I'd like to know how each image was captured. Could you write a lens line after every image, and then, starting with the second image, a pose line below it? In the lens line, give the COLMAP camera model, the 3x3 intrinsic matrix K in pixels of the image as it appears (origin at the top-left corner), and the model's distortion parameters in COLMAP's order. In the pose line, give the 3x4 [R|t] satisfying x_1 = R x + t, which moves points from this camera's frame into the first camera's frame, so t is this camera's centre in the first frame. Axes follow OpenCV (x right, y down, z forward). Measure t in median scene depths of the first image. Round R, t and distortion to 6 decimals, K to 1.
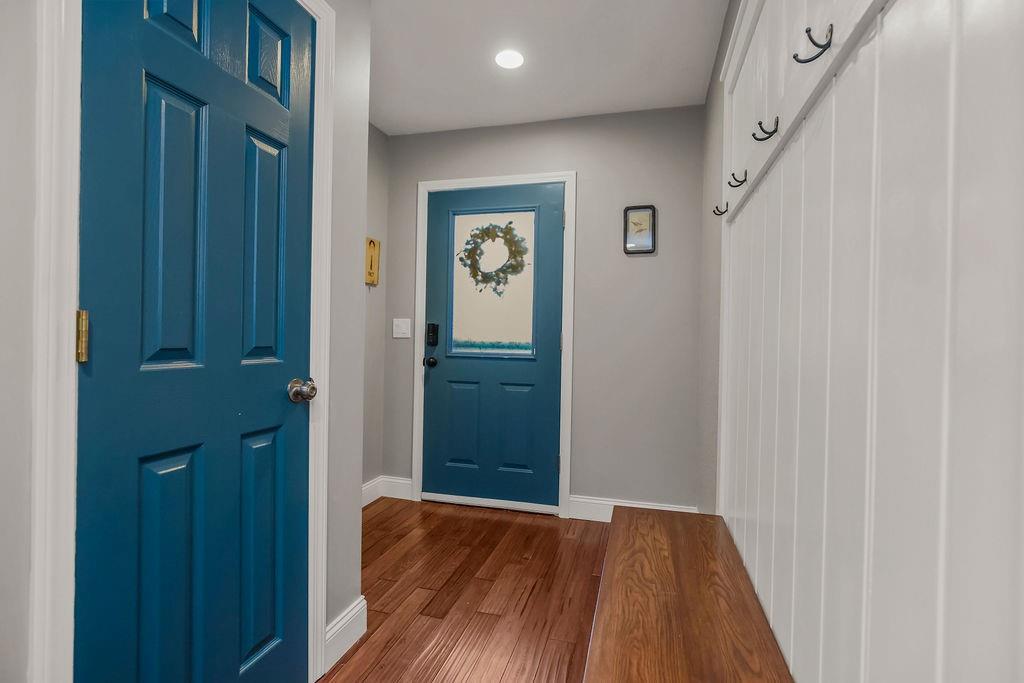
lens RADIAL K [[478.8, 0, 515.9], [0, 478.8, 346.0], [0, 0, 1]] dist [-0.000273, -0.000108]
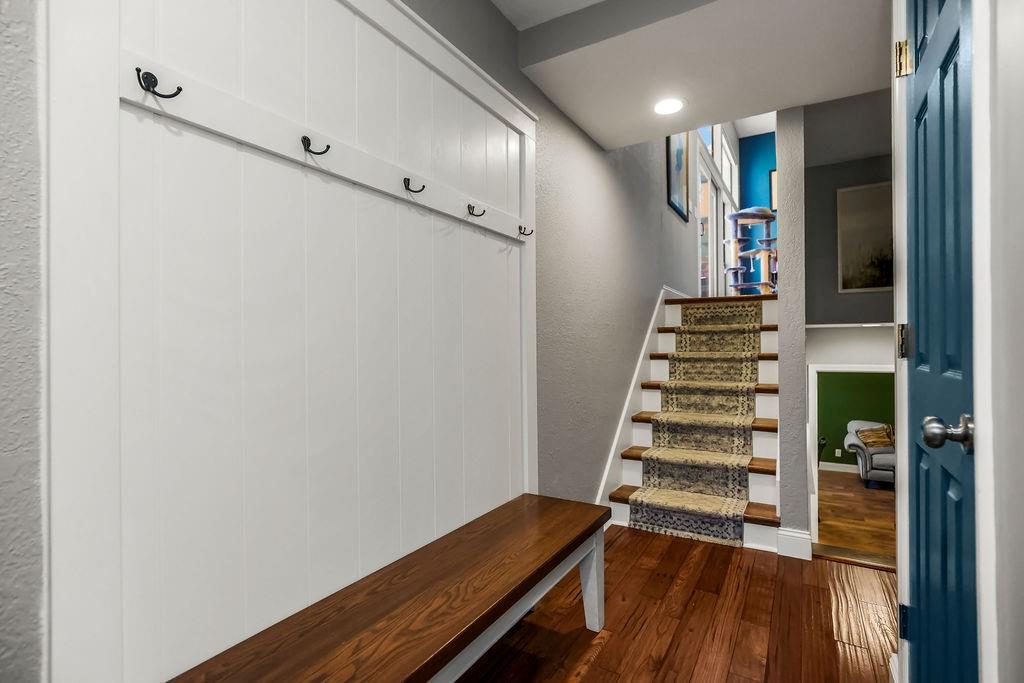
lens RADIAL K [[478.8, 0, 515.9], [0, 478.8, 346.0], [0, 0, 1]] dist [-0.000273, -0.000108]
pose [[-0.963668, -0.014329, 0.266717, -0.091518], [-0.011099, 0.999846, 0.013614, -0.023024], [-0.266871, 0.010159, -0.963679, 1.682488]]
